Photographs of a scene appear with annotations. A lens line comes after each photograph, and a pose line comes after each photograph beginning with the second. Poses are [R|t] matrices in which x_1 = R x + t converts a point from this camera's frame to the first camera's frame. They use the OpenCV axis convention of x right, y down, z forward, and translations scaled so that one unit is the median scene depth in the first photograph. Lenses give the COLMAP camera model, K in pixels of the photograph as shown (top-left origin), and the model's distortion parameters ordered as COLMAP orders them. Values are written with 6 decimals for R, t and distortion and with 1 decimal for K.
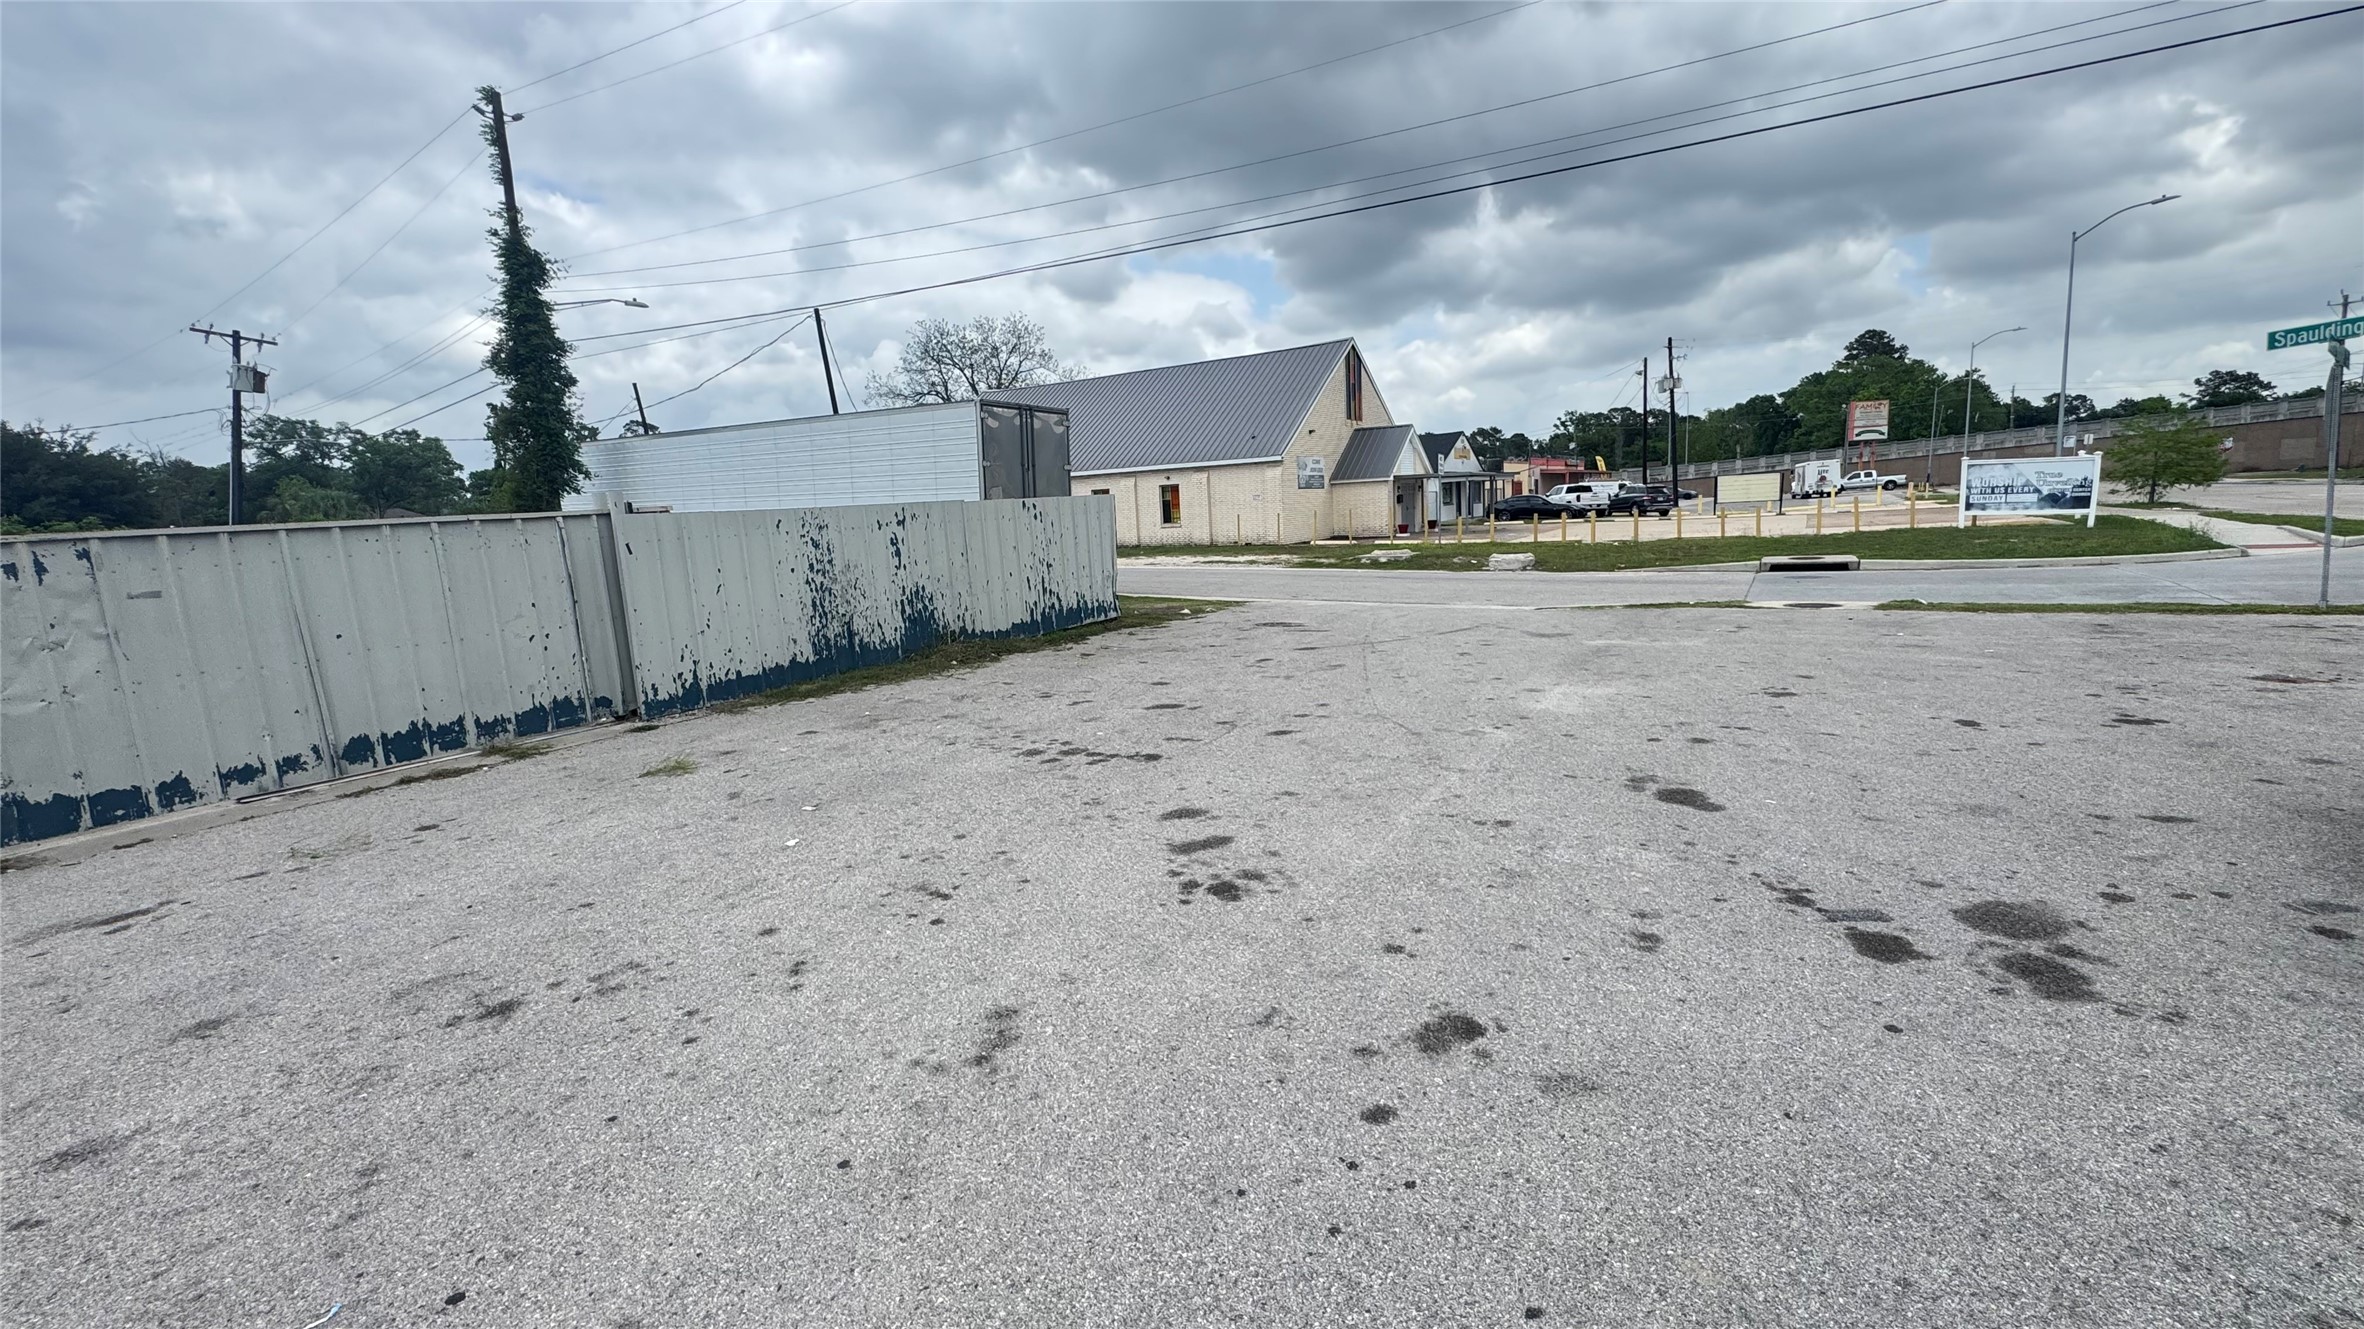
lens RADIAL K [[998.3, 0, 1181.7], [0, 998.3, 663.3], [0, 0, 1]] dist [-0.001785, -0.000061]
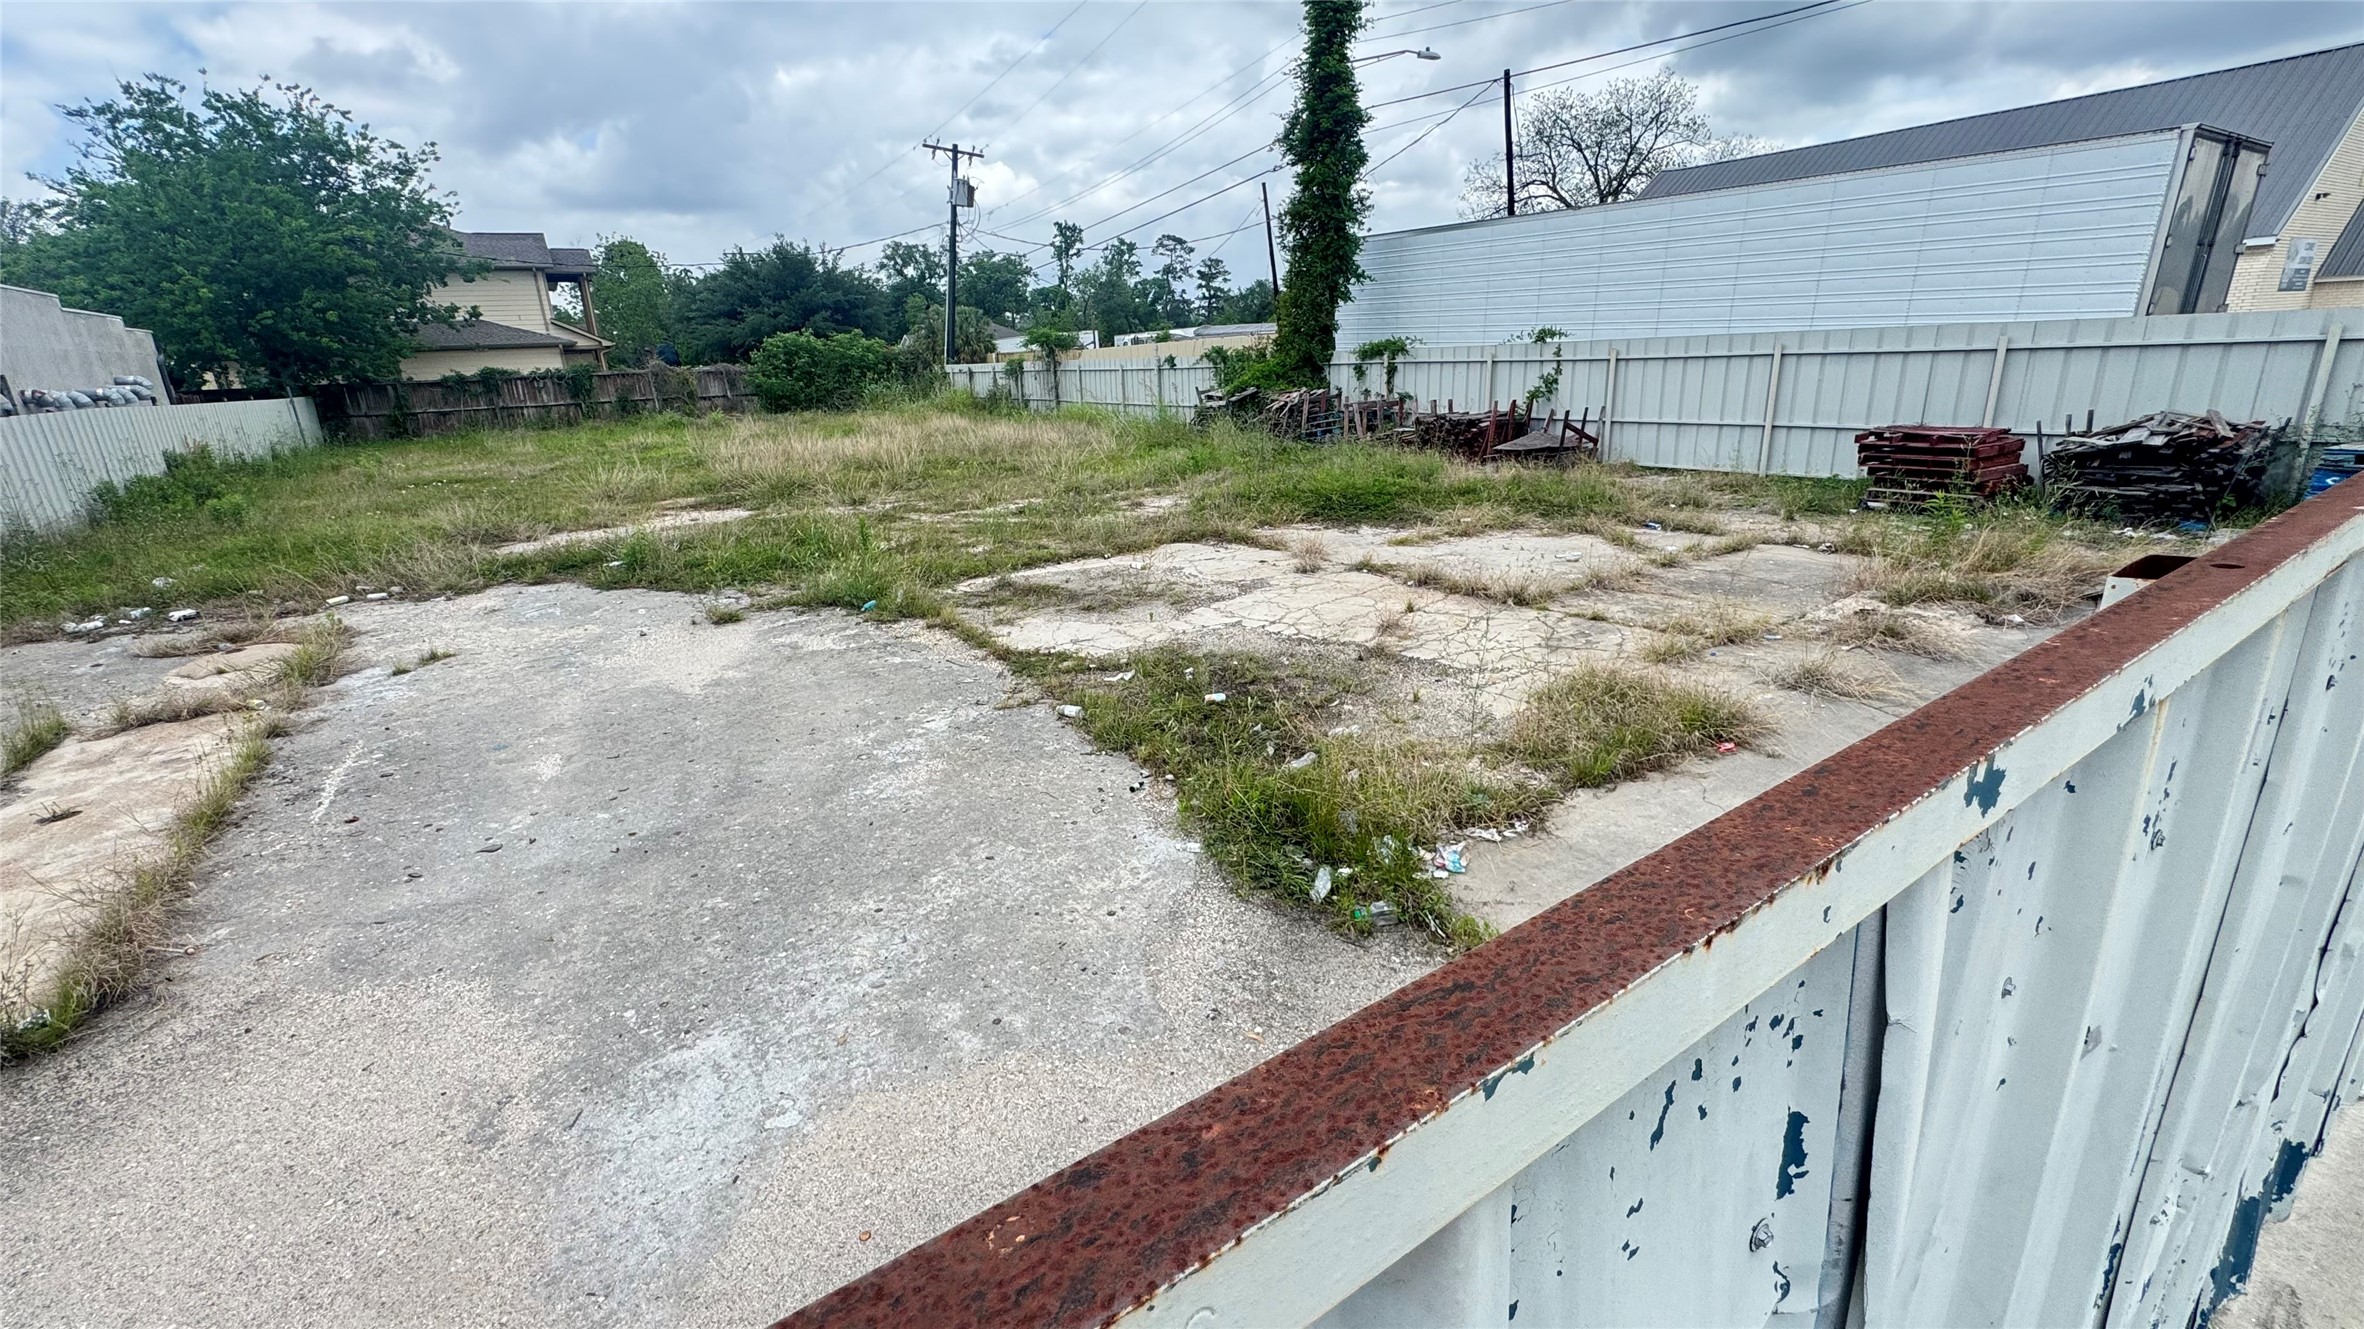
lens RADIAL K [[1003.1, 0, 1182.1], [0, 1003.1, 656.3], [0, 0, 1]] dist [-0.002253, 0.000128]
pose [[0.900567, 0.137621, -0.412359, -0.570244], [-0.067436, 0.981311, 0.180226, -0.031497], [0.429455, -0.134497, 0.893017, 0.226799]]
